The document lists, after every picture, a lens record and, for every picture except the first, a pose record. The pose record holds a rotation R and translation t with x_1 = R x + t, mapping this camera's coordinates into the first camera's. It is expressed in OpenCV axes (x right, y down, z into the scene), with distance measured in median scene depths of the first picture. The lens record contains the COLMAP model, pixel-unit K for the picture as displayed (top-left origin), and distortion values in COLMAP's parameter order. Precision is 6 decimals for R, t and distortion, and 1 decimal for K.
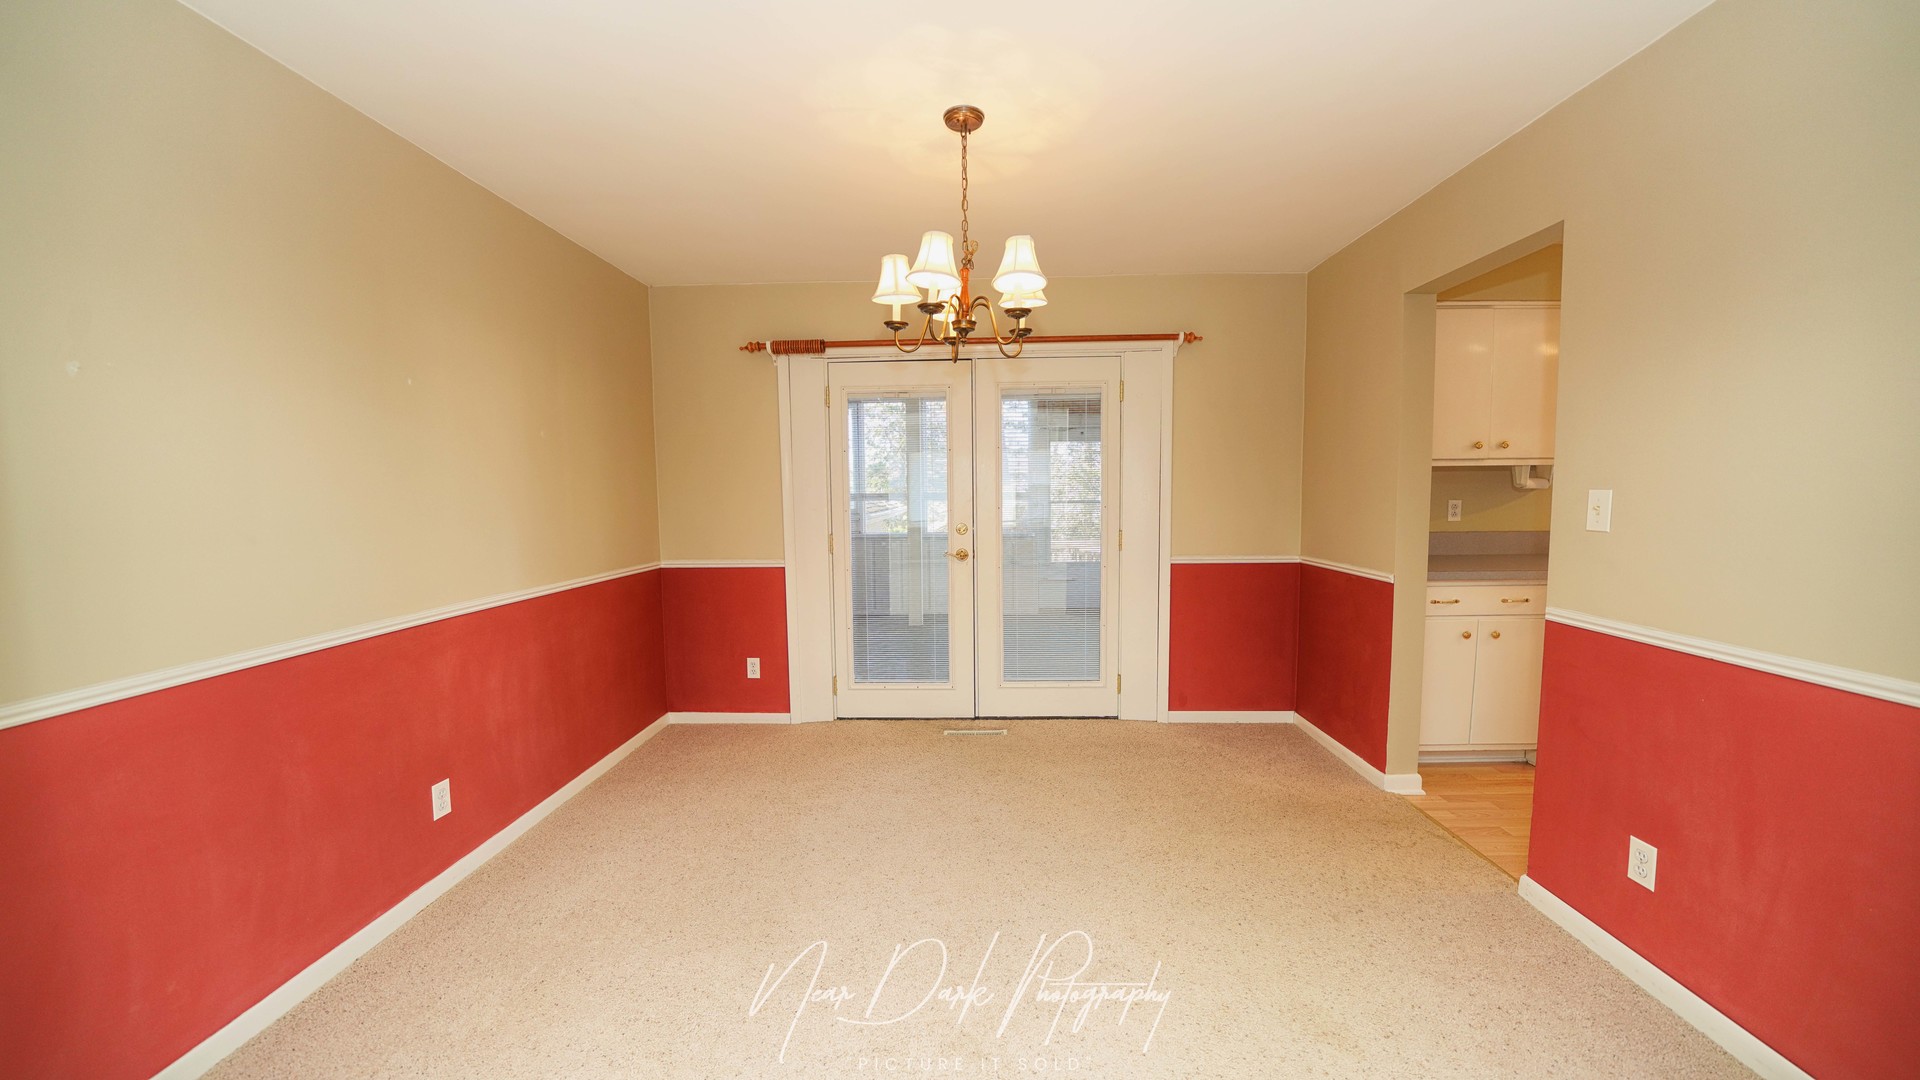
lens RADIAL K [[665.3, 0, 962.1], [0, 665.3, 542.3], [0, 0, 1]] dist [-0.012971, -0.000033]
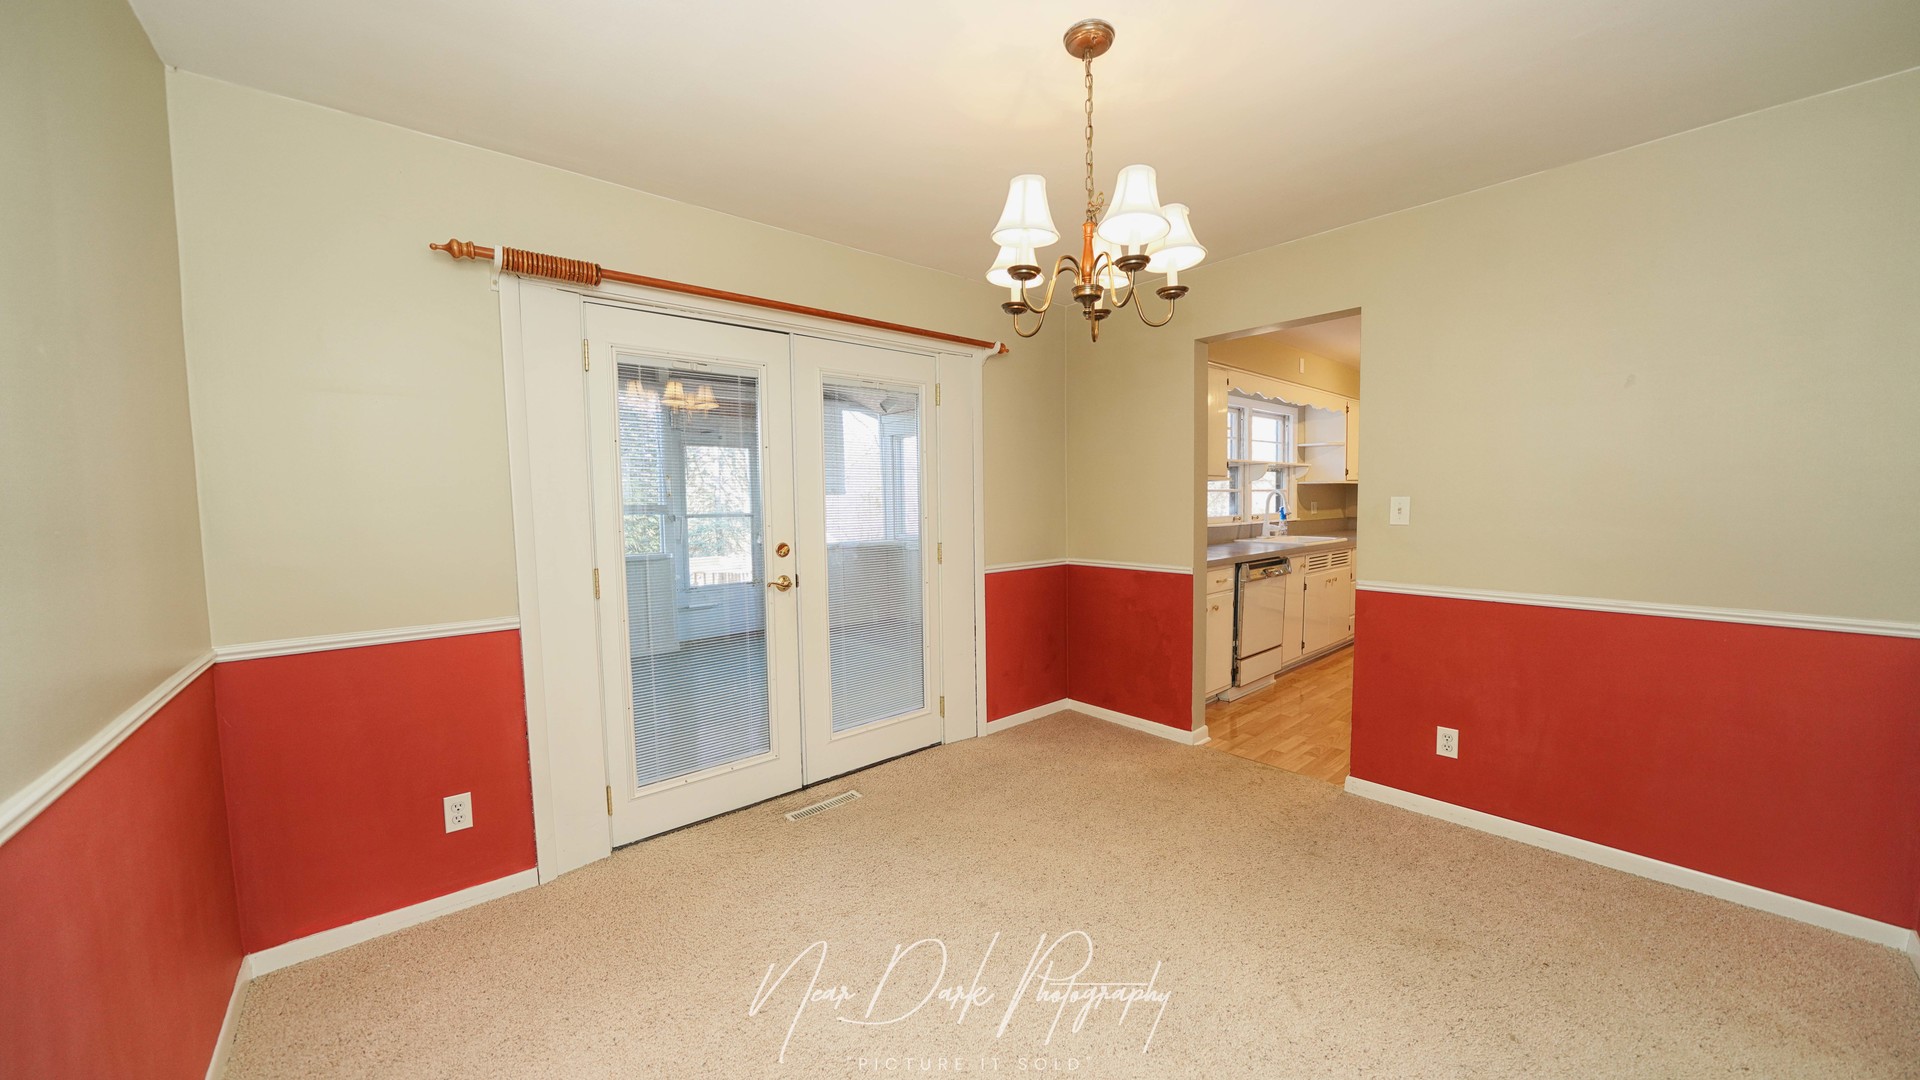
lens RADIAL K [[663.1, 0, 960.0], [0, 663.1, 540.0], [0, 0, 1]] dist [-0.016492, -0.000034]
pose [[0.737408, -0.042577, 0.674104, -0.377261], [0.057865, 0.998324, -0.000243, -0.019925], [-0.672964, 0.039186, 0.738636, 0.293545]]
